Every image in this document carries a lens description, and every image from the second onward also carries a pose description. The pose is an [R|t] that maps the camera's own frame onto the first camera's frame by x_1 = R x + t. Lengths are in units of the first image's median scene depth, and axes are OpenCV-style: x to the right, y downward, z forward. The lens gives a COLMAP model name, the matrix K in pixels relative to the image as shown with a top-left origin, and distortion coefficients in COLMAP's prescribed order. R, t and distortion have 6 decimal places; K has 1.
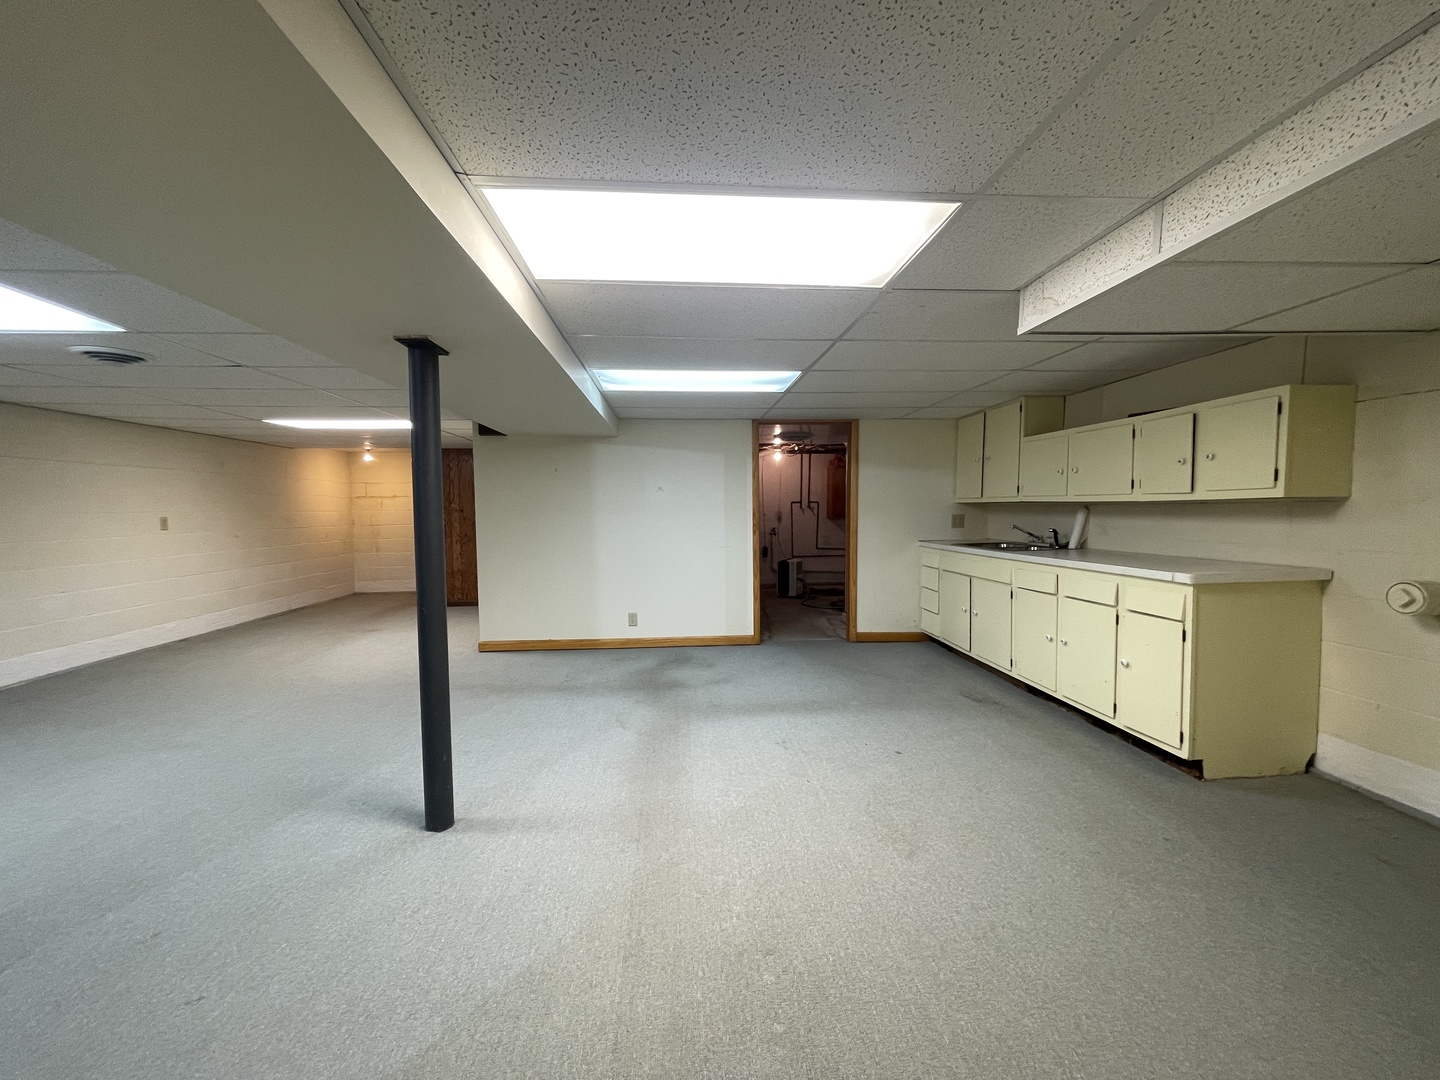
lens RADIAL K [[571.0, 0, 720.0], [0, 571.0, 540.0], [0, 0, 1]] dist [-0.000545, 0.000177]
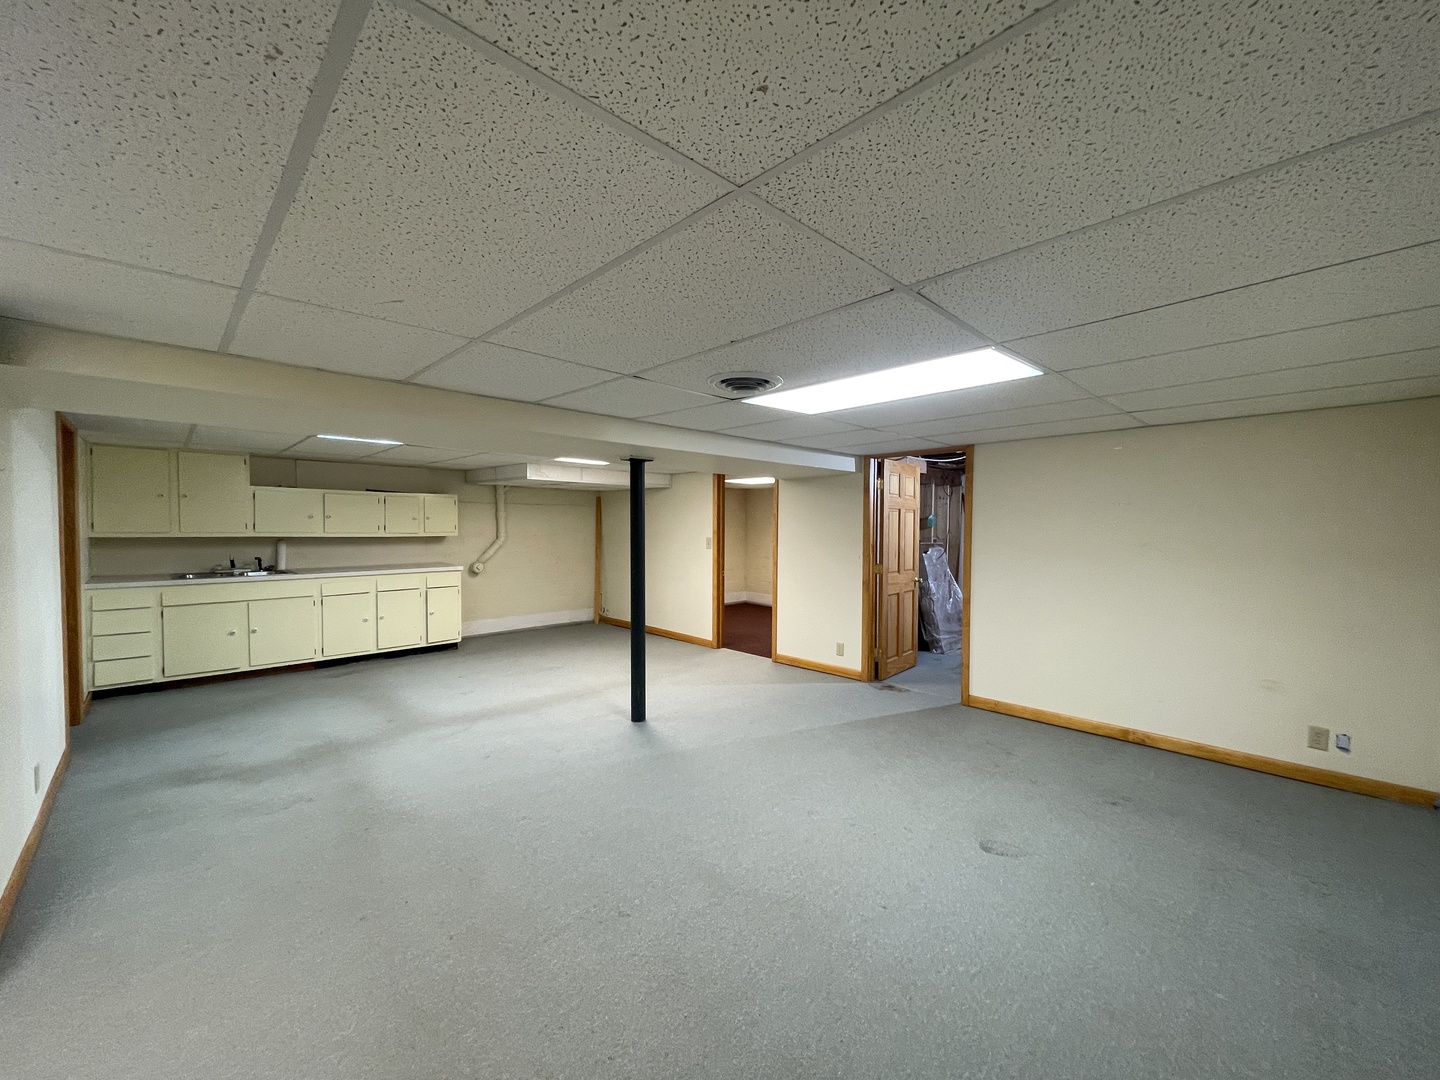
lens RADIAL K [[571.0, 0, 720.0], [0, 571.0, 540.0], [0, 0, 1]] dist [-0.000545, 0.000177]
pose [[-0.643996, -0.000530, 0.765029, -1.114103], [0.052465, 0.997615, 0.044856, -0.064545], [-0.763228, 0.069024, -0.642432, 1.061268]]
